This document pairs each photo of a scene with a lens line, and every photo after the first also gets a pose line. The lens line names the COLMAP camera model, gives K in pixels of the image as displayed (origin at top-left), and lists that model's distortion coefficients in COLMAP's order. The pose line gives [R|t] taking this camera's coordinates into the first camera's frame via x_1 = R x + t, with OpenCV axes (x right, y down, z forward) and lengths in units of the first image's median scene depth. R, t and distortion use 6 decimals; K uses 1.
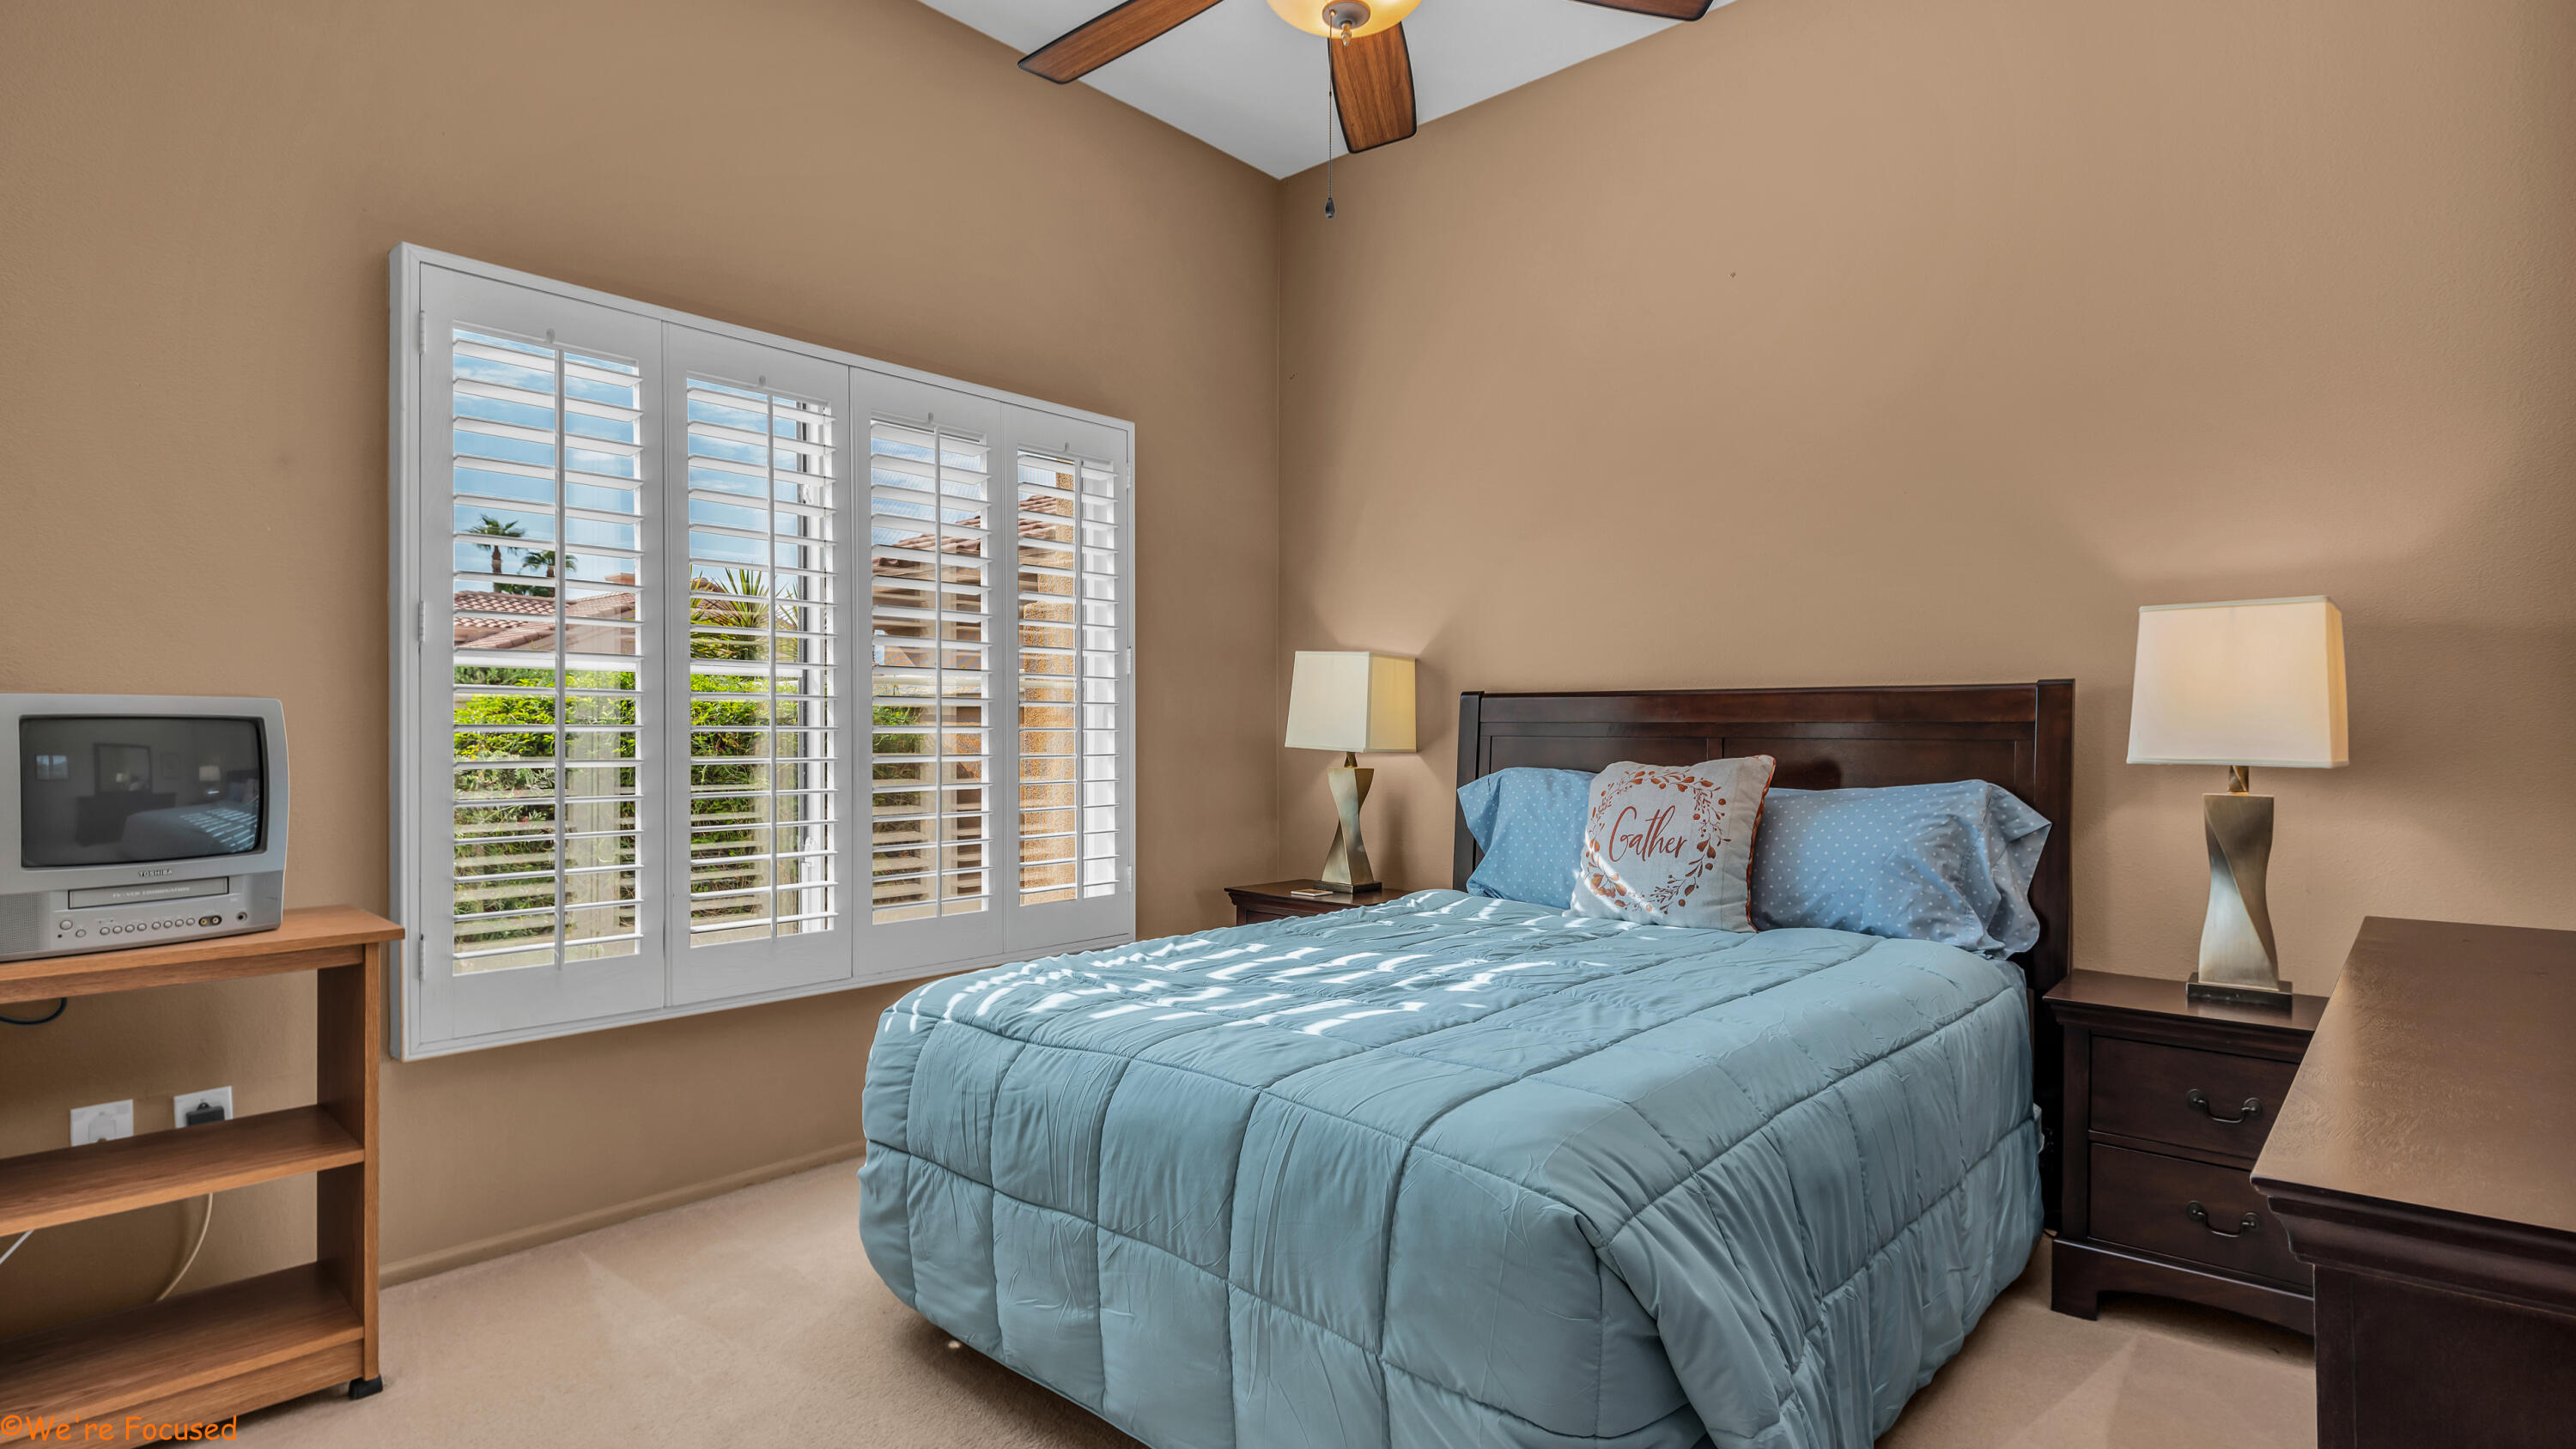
lens RADIAL K [[1249.3, 0, 1282.7], [0, 1249.3, 729.8], [0, 0, 1]] dist [0.003829, 0.001031]
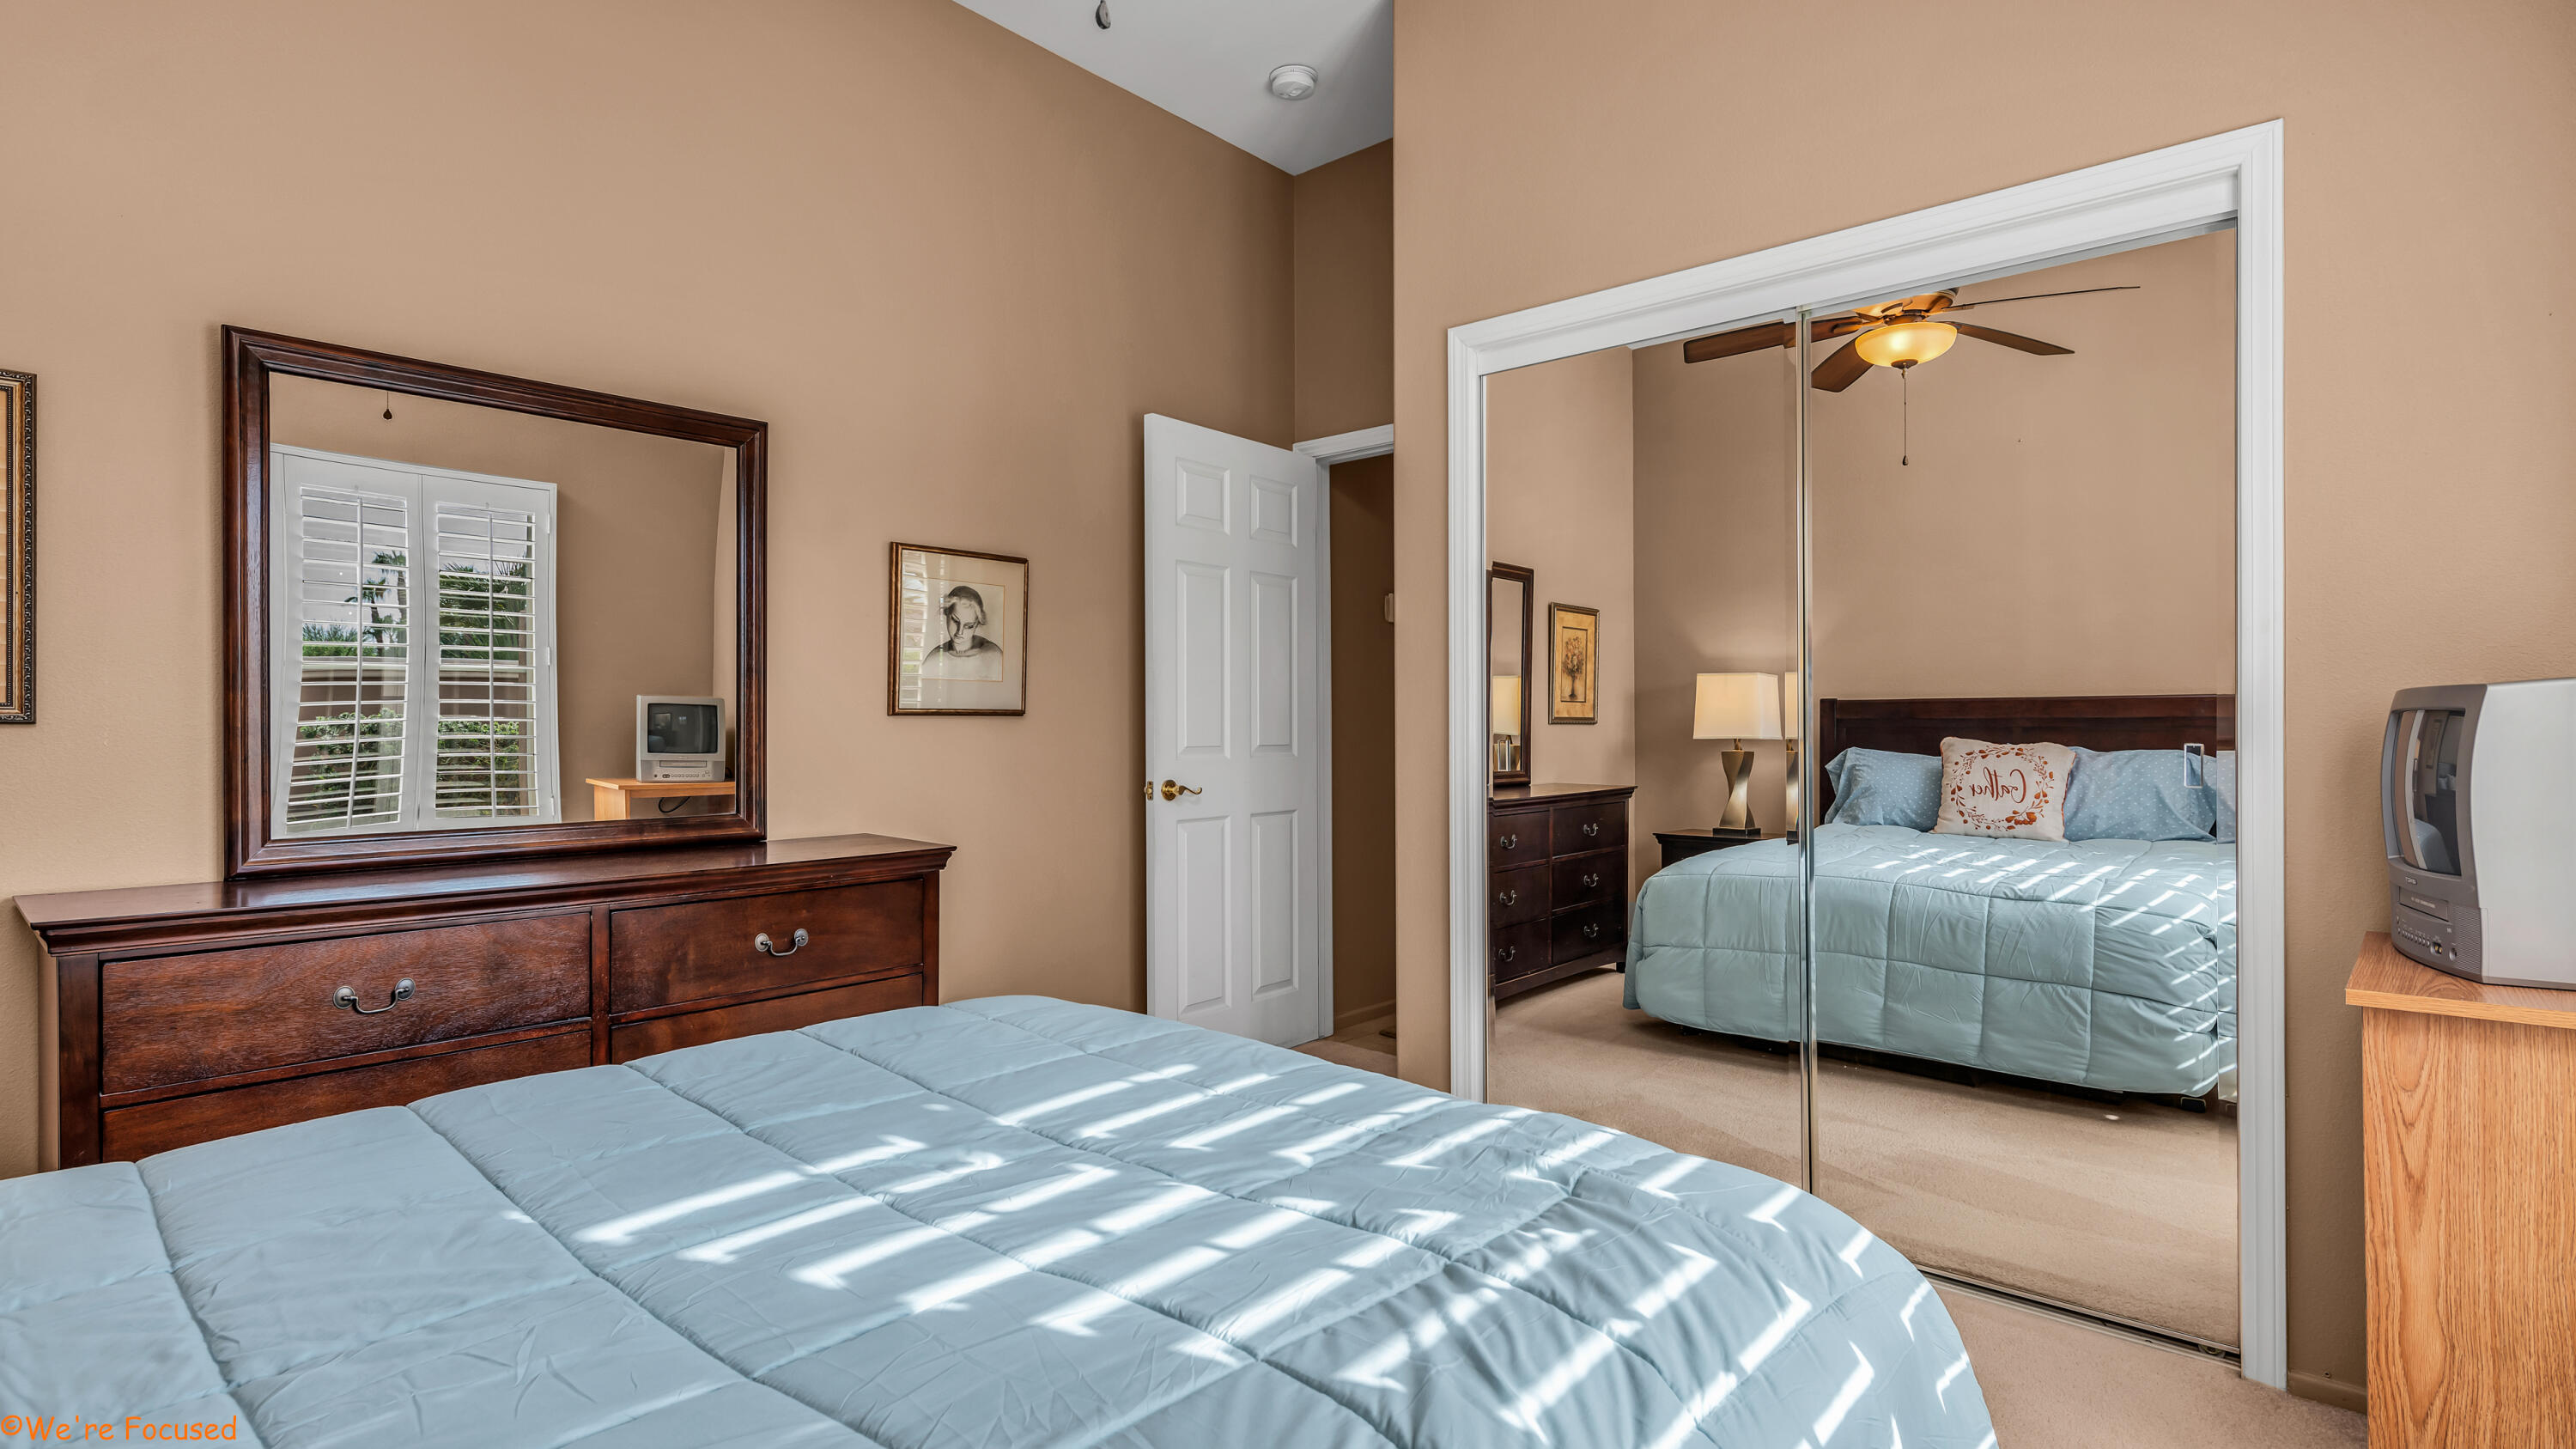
lens RADIAL K [[1249.7, 0, 1282.7], [0, 1249.7, 729.8], [0, 0, 1]] dist [0.003829, 0.001031]
pose [[-0.006849, -0.015792, 0.999852, -1.590331], [0.001644, 0.999874, 0.015804, -0.028545], [-0.999975, 0.001752, -0.006822, 1.777253]]
